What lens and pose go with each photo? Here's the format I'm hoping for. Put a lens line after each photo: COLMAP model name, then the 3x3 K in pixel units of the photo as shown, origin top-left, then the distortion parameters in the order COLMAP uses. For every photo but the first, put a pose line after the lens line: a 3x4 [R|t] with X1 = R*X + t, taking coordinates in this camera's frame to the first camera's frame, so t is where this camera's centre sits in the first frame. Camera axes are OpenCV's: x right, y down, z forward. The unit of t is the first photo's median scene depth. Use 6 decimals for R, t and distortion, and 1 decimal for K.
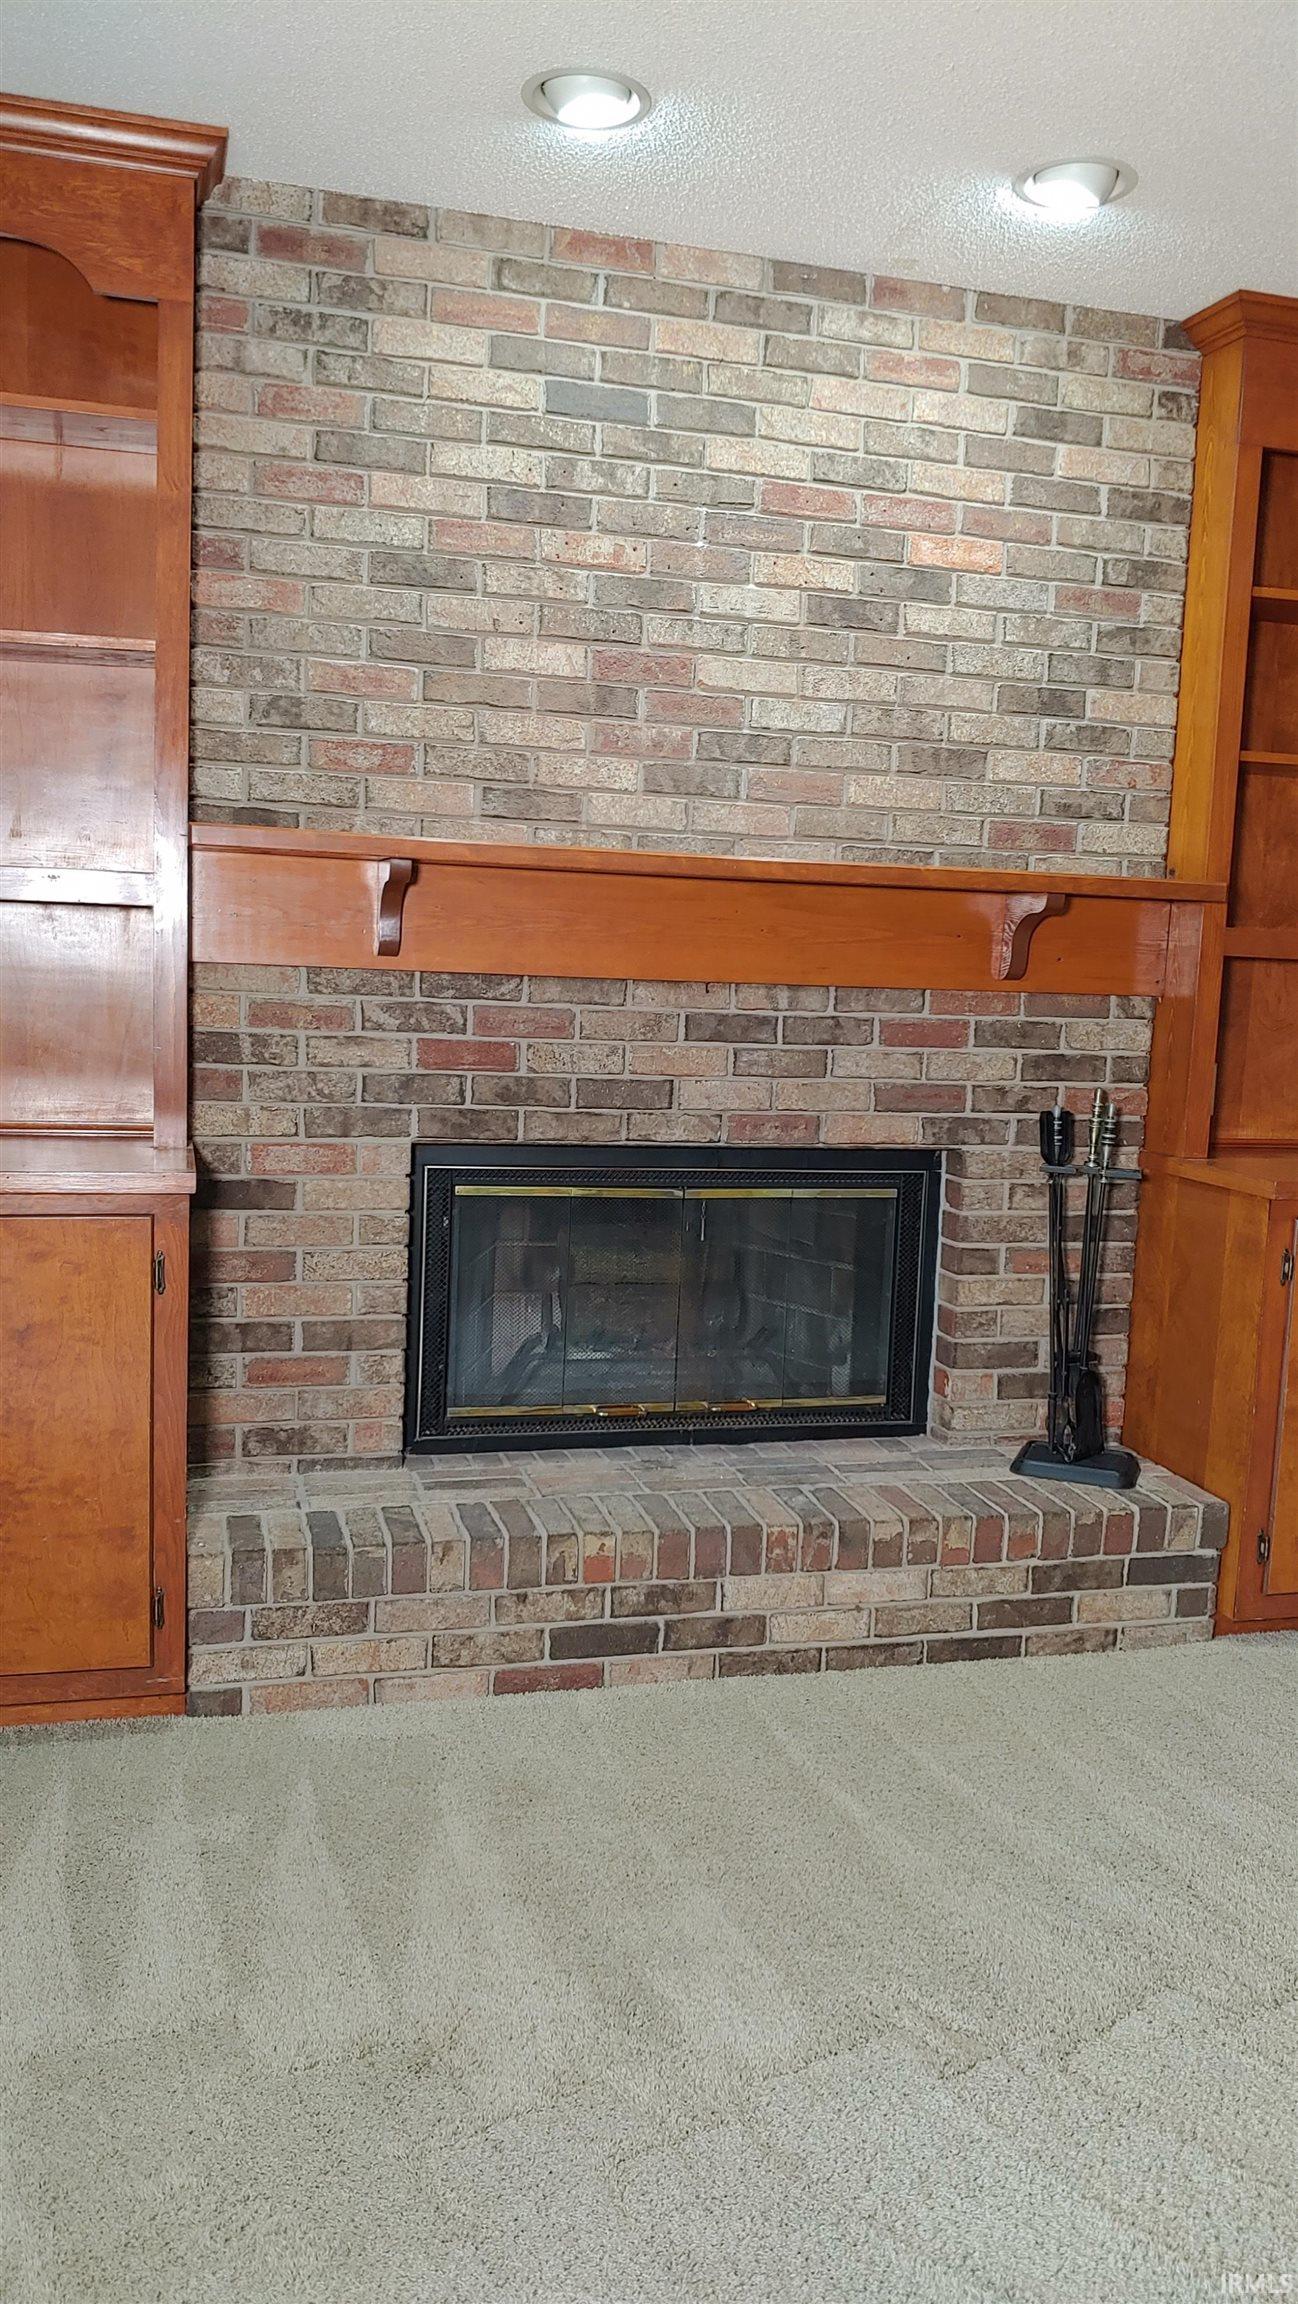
lens RADIAL K [[1701.4, 0, 613.5], [0, 1701.4, 1179.5], [0, 0, 1]] dist [-0.006739, -0.018142]
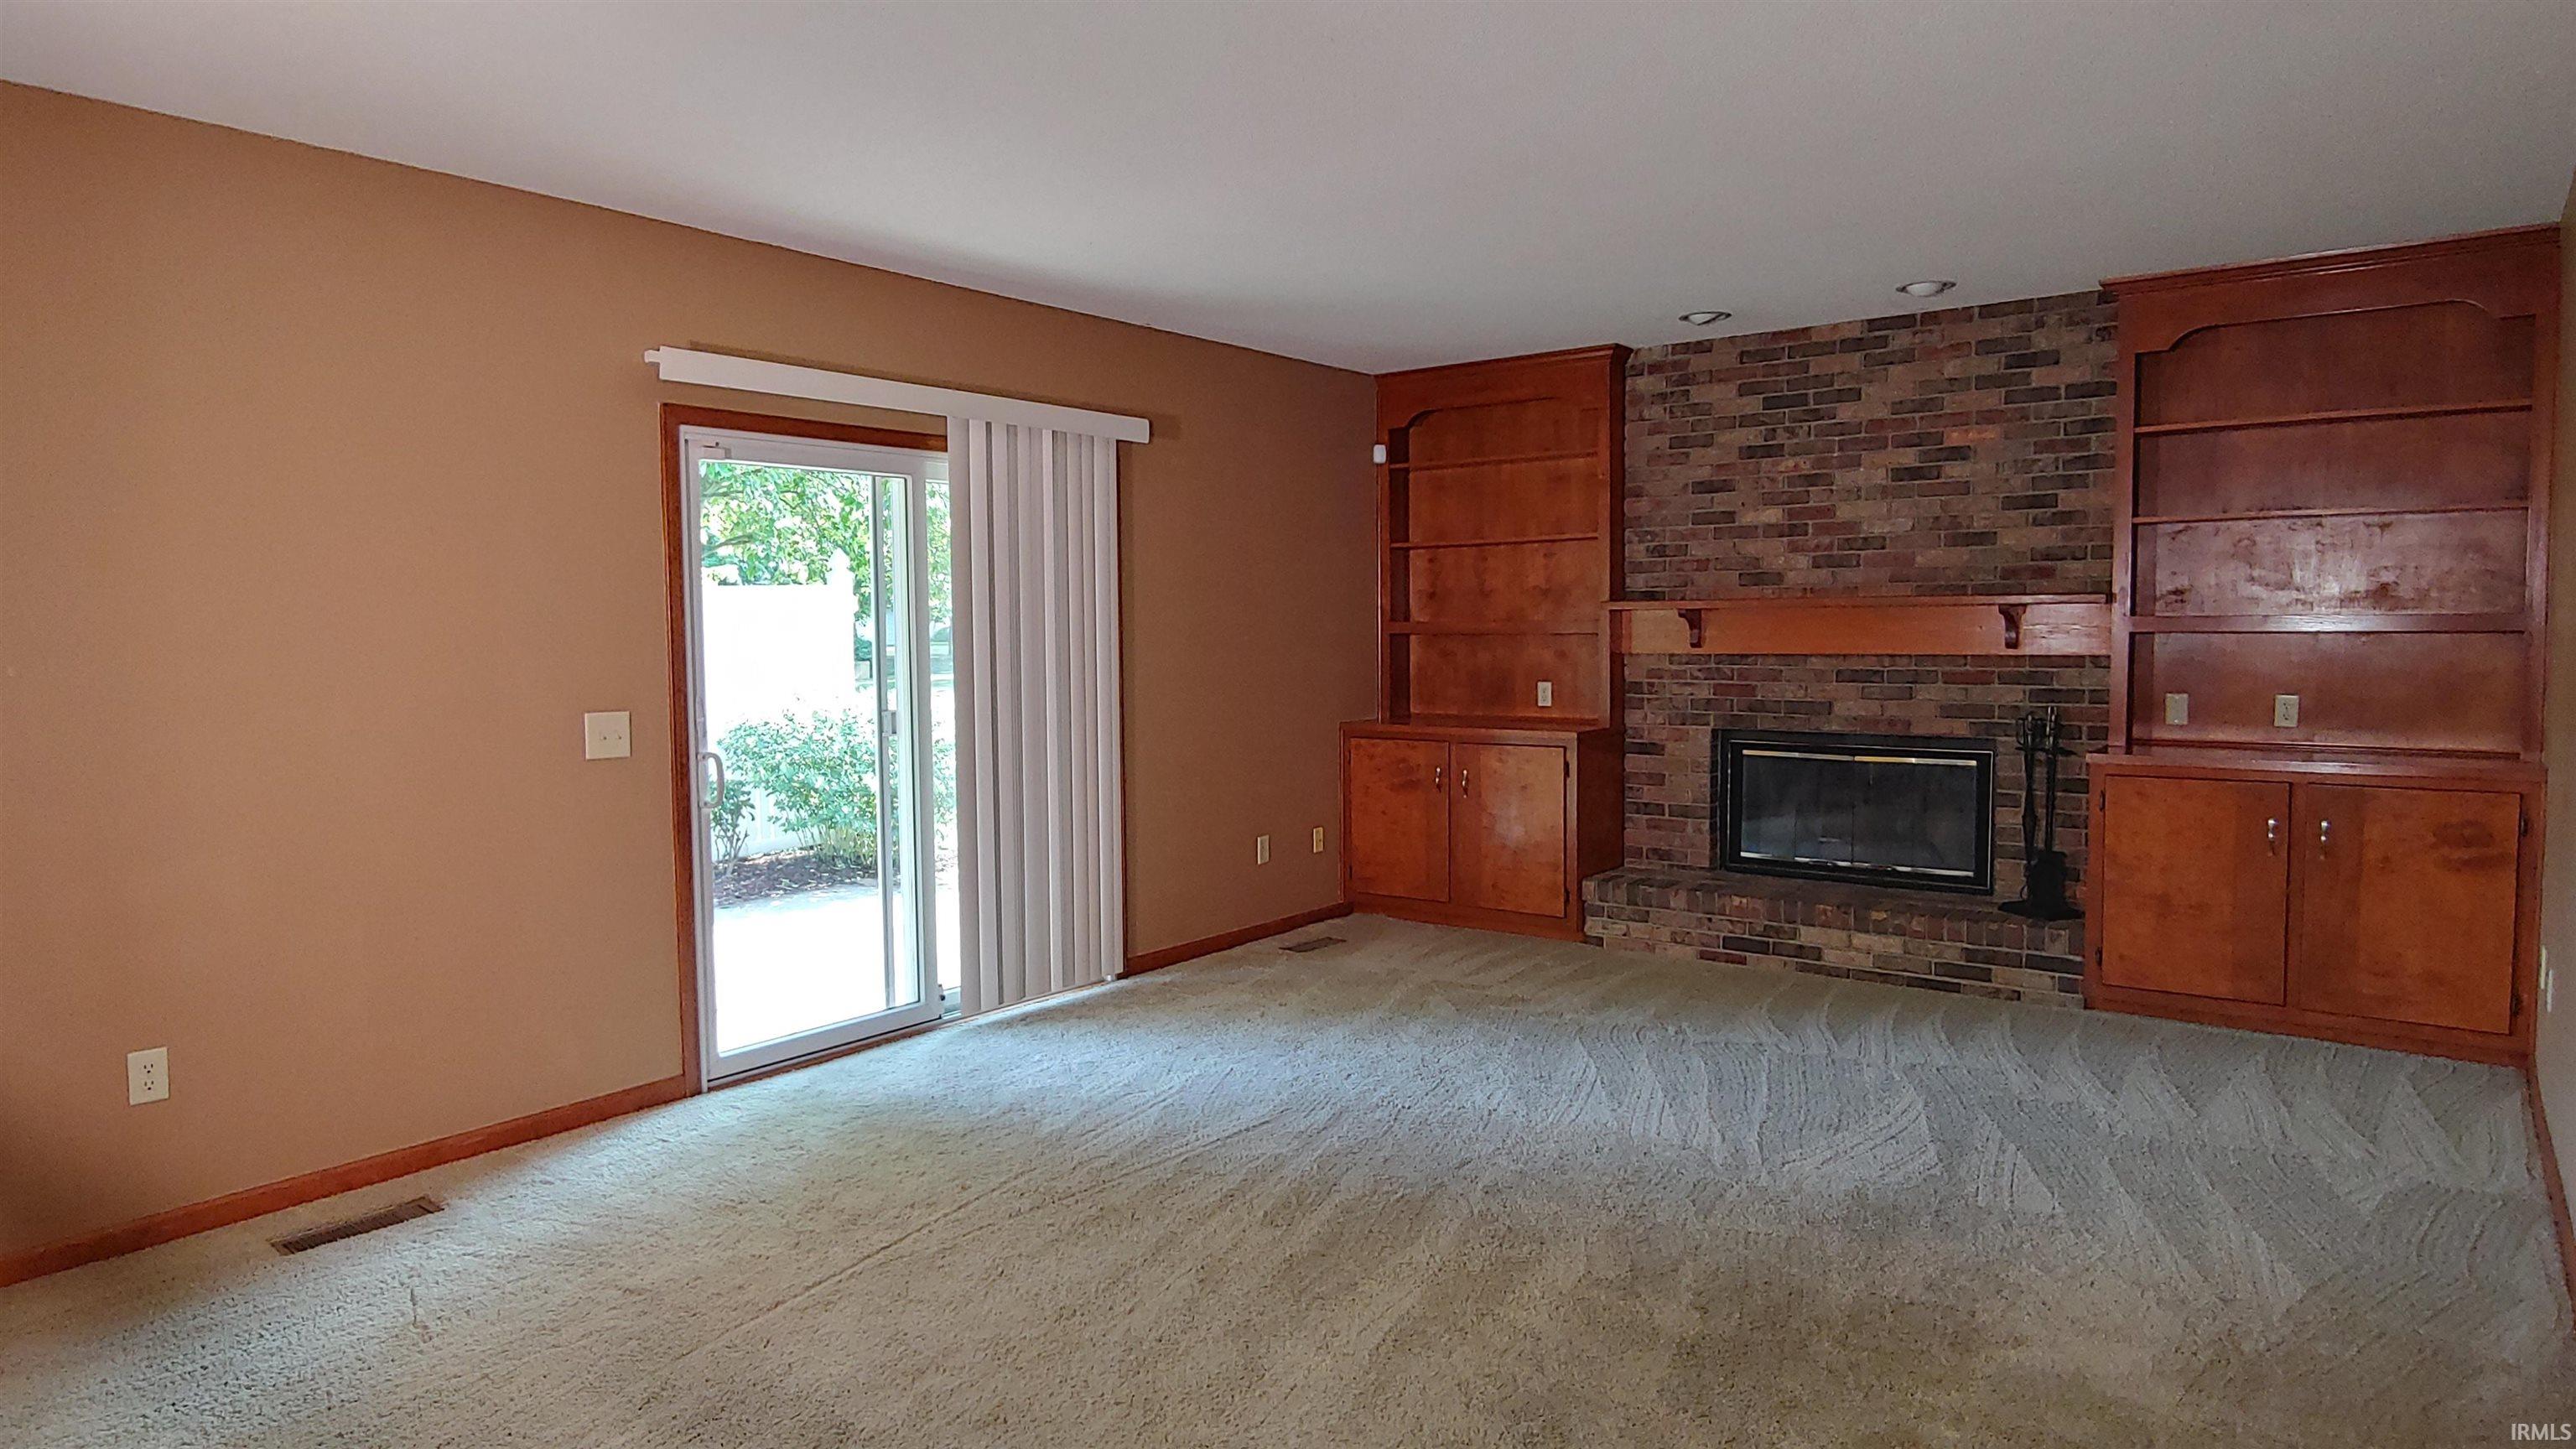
lens RADIAL K [[1485.8, 0, 1292.1], [0, 1485.8, 711.1], [0, 0, 1]] dist [-0.013674, -0.000518]
pose [[0.612878, 0.001767, -0.790176, 1.120139], [-0.063862, 0.996837, -0.047304, 0.086037], [0.787593, 0.079453, 0.611052, -0.674356]]
